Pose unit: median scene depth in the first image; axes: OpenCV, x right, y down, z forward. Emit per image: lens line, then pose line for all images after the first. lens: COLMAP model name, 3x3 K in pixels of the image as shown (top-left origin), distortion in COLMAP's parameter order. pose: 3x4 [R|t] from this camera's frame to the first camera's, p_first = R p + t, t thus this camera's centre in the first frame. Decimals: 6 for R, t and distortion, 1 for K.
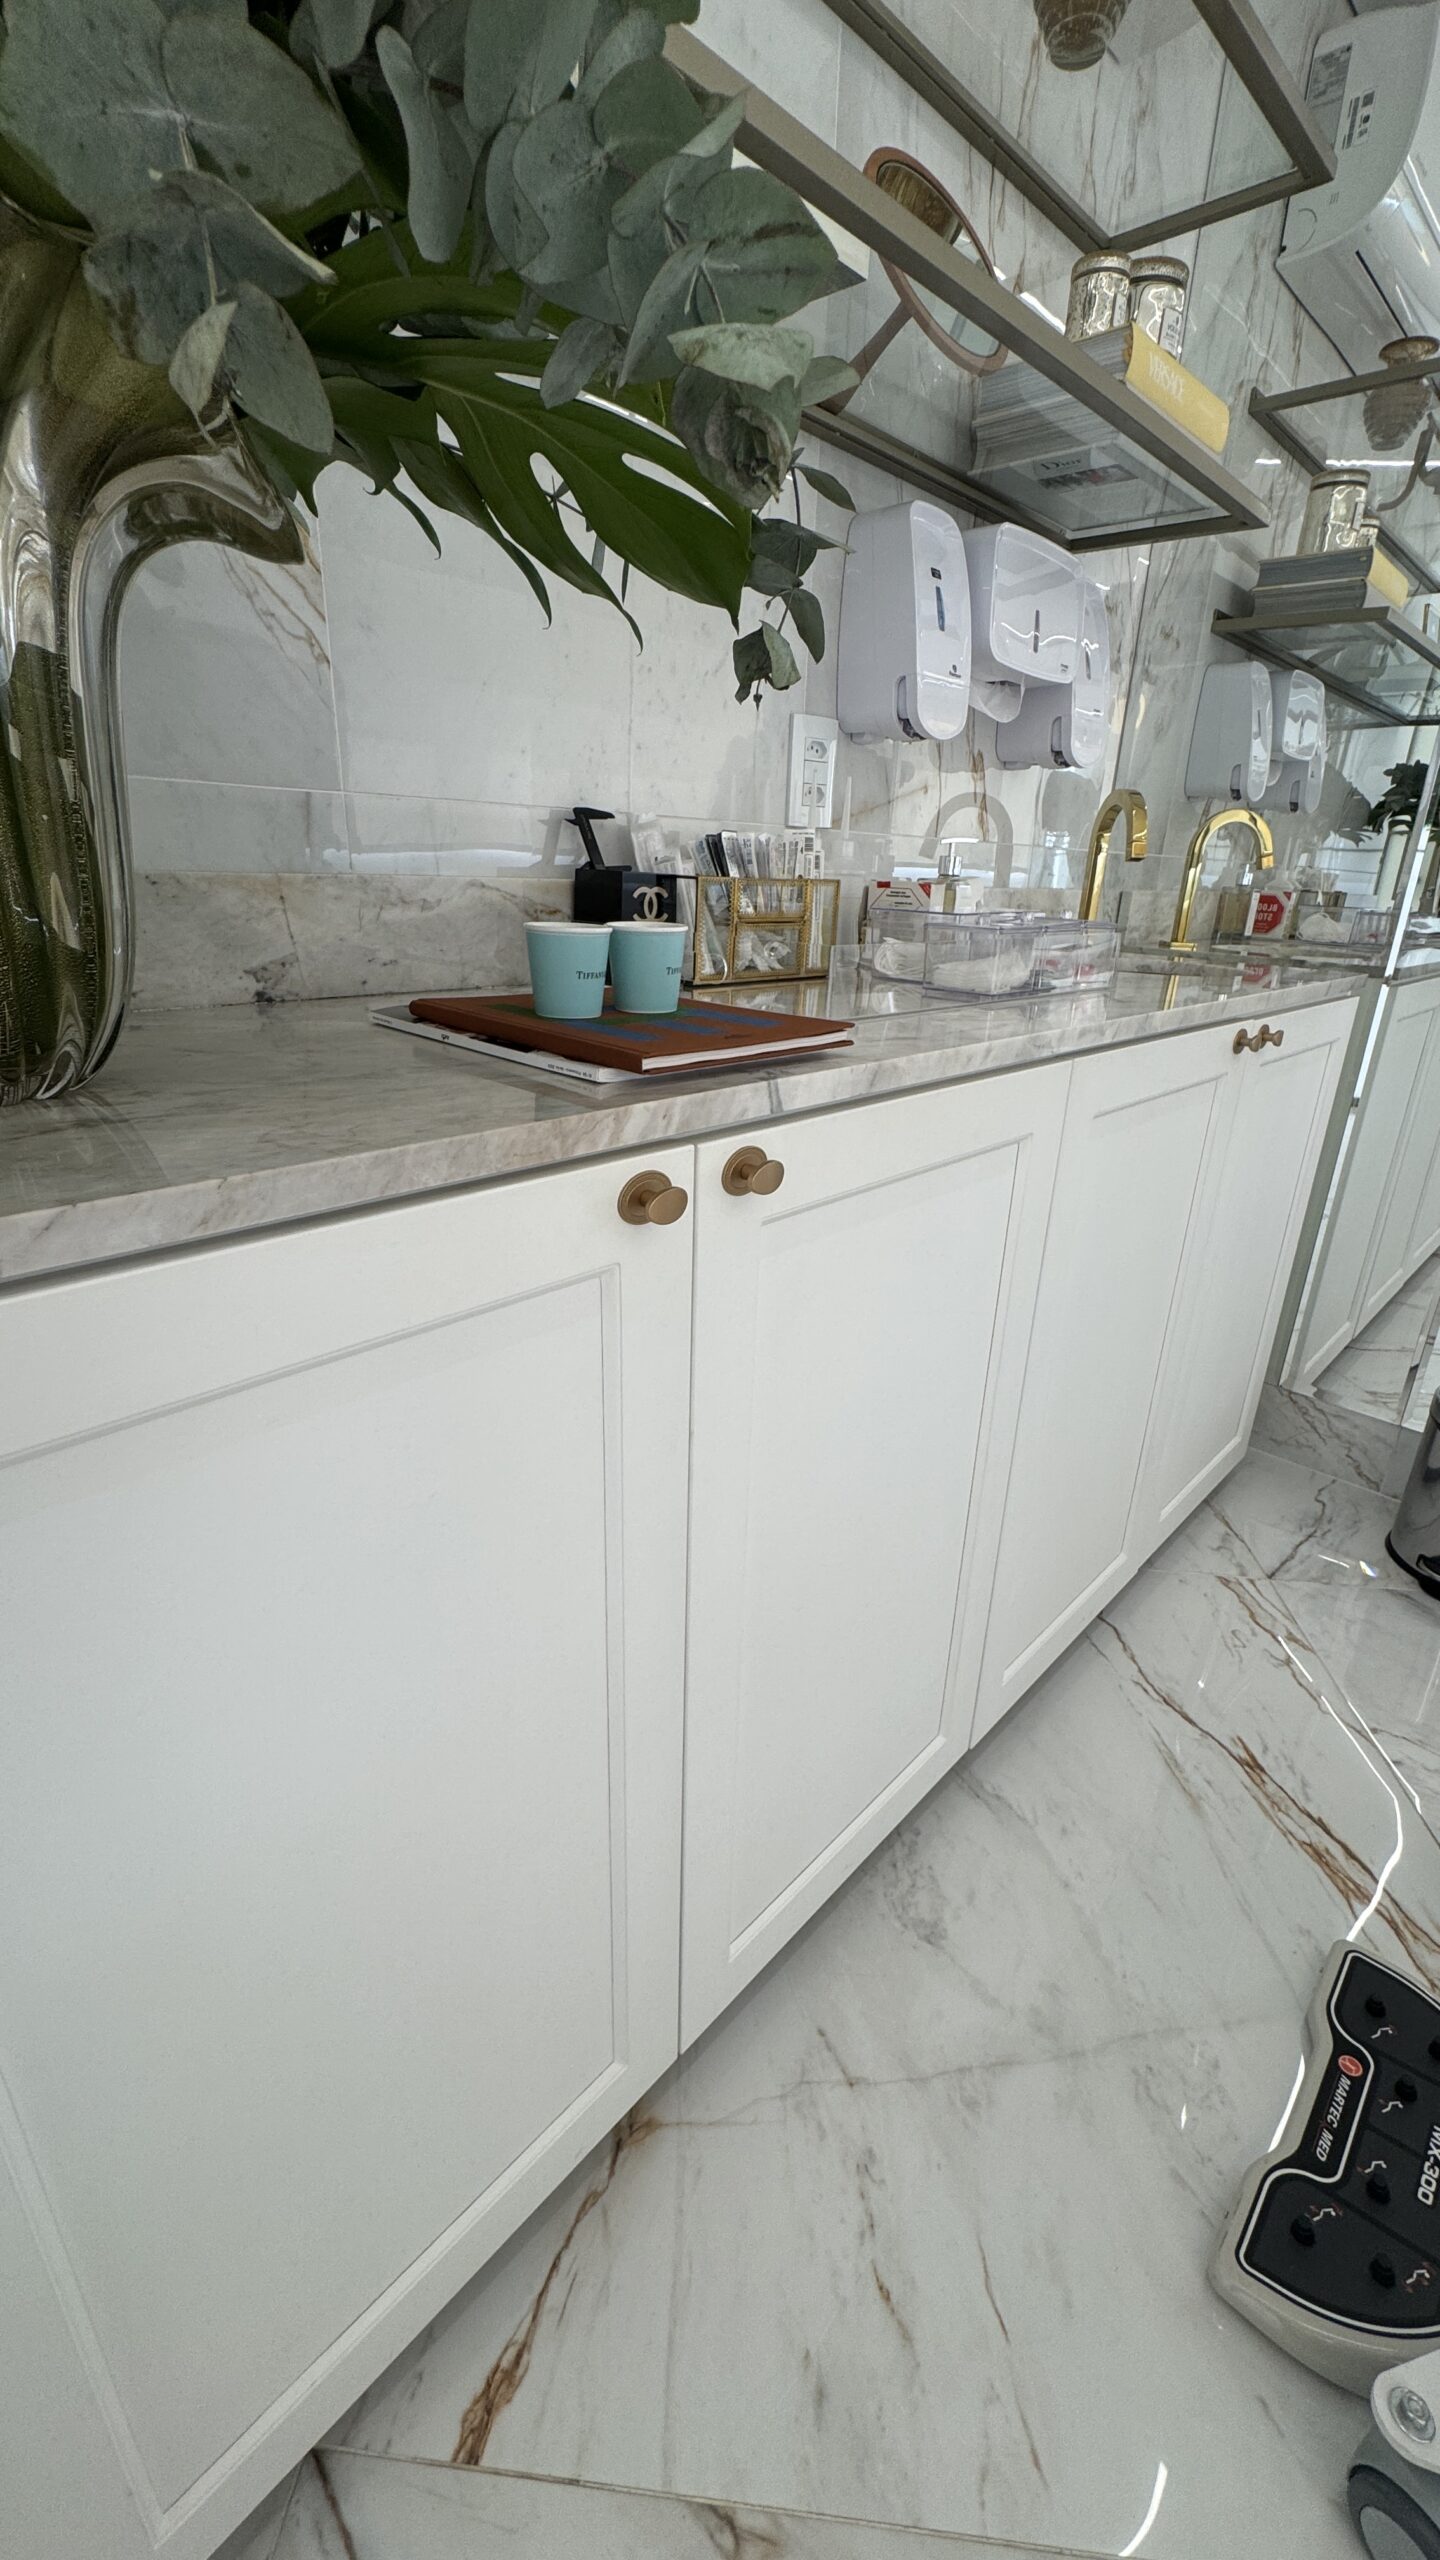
lens RADIAL K [[1043.6, 0, 725.3], [0, 1043.6, 1280.9], [0, 0, 1]] dist [-0.003343, 0.000093]
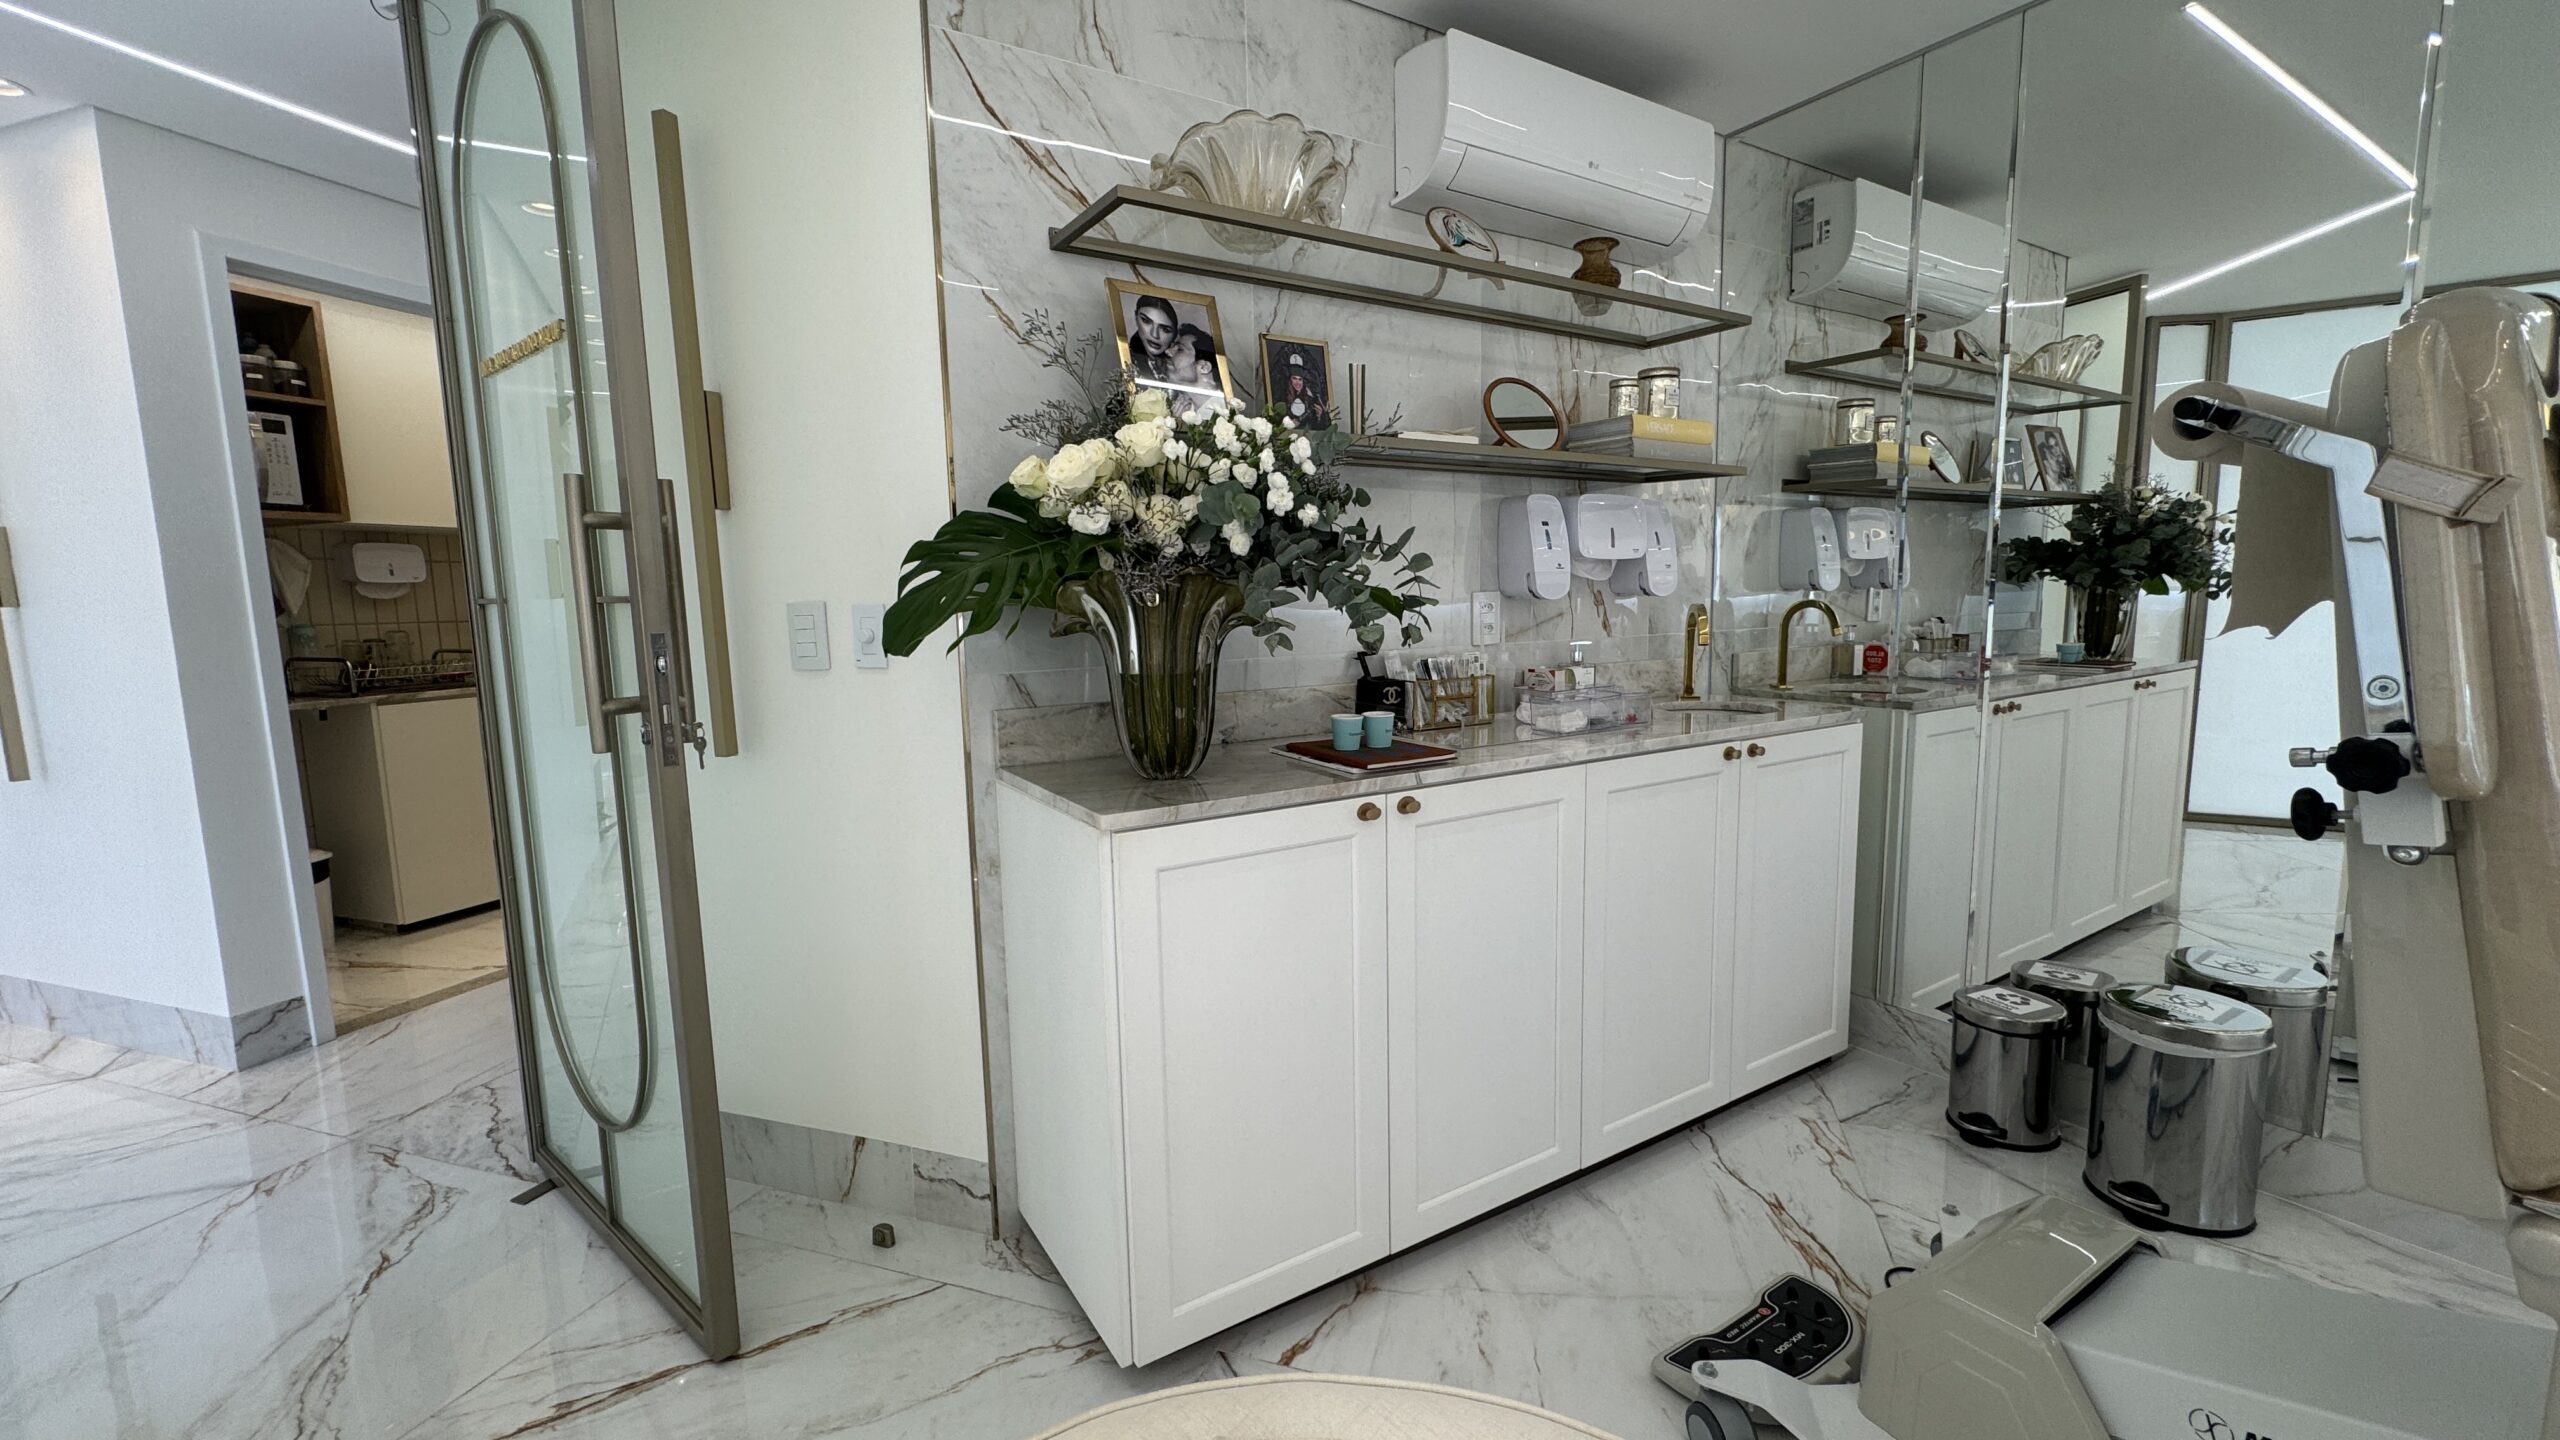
lens RADIAL K [[1043.6, 0, 1282.5], [0, 1043.6, 720.2], [0, 0, 1]] dist [-0.003343, 0.000093]
pose [[0.969561, -0.019221, -0.244095, 0.230553], [-0.043475, 0.967560, -0.248873, 0.229382], [0.240960, 0.251909, 0.937273, -1.037482]]
